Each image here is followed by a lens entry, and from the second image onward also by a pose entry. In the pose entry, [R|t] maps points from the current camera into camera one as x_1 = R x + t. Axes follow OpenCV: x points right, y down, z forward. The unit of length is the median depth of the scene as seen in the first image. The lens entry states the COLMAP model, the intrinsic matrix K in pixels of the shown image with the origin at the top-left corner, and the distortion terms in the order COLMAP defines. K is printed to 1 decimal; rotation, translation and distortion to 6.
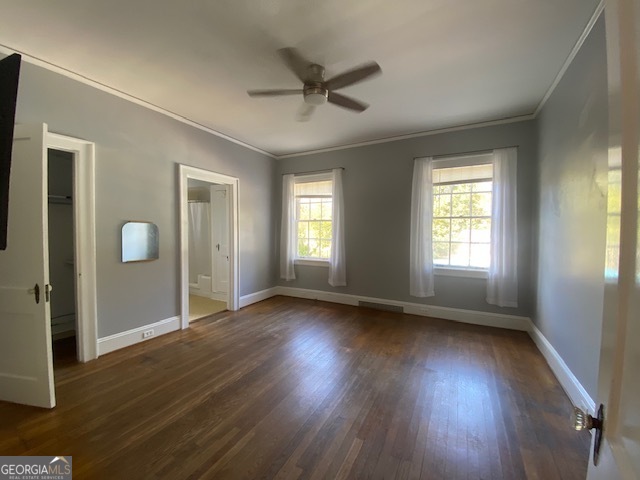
lens RADIAL K [[258.5, 0, 320.0], [0, 258.5, 240.0], [0, 0, 1]] dist [0.027622, -0.024648]
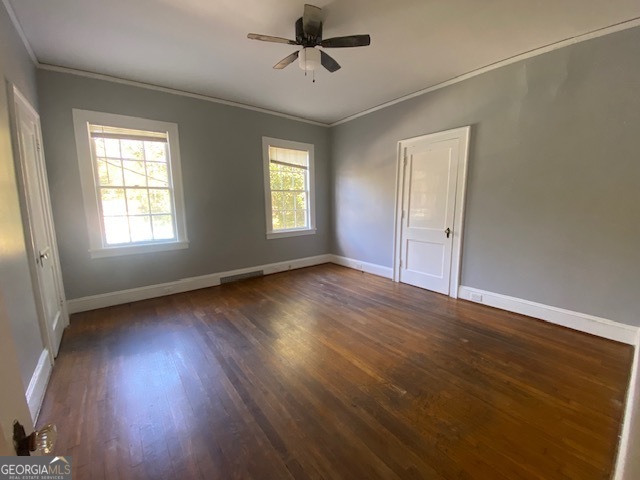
lens RADIAL K [[258.5, 0, 320.0], [0, 258.5, 240.0], [0, 0, 1]] dist [0.027622, -0.024648]
pose [[0.374993, -0.147261, 0.915257, -0.527675], [0.047204, 0.989055, 0.139795, -0.012752], [-0.925825, -0.009218, 0.377840, 0.310819]]
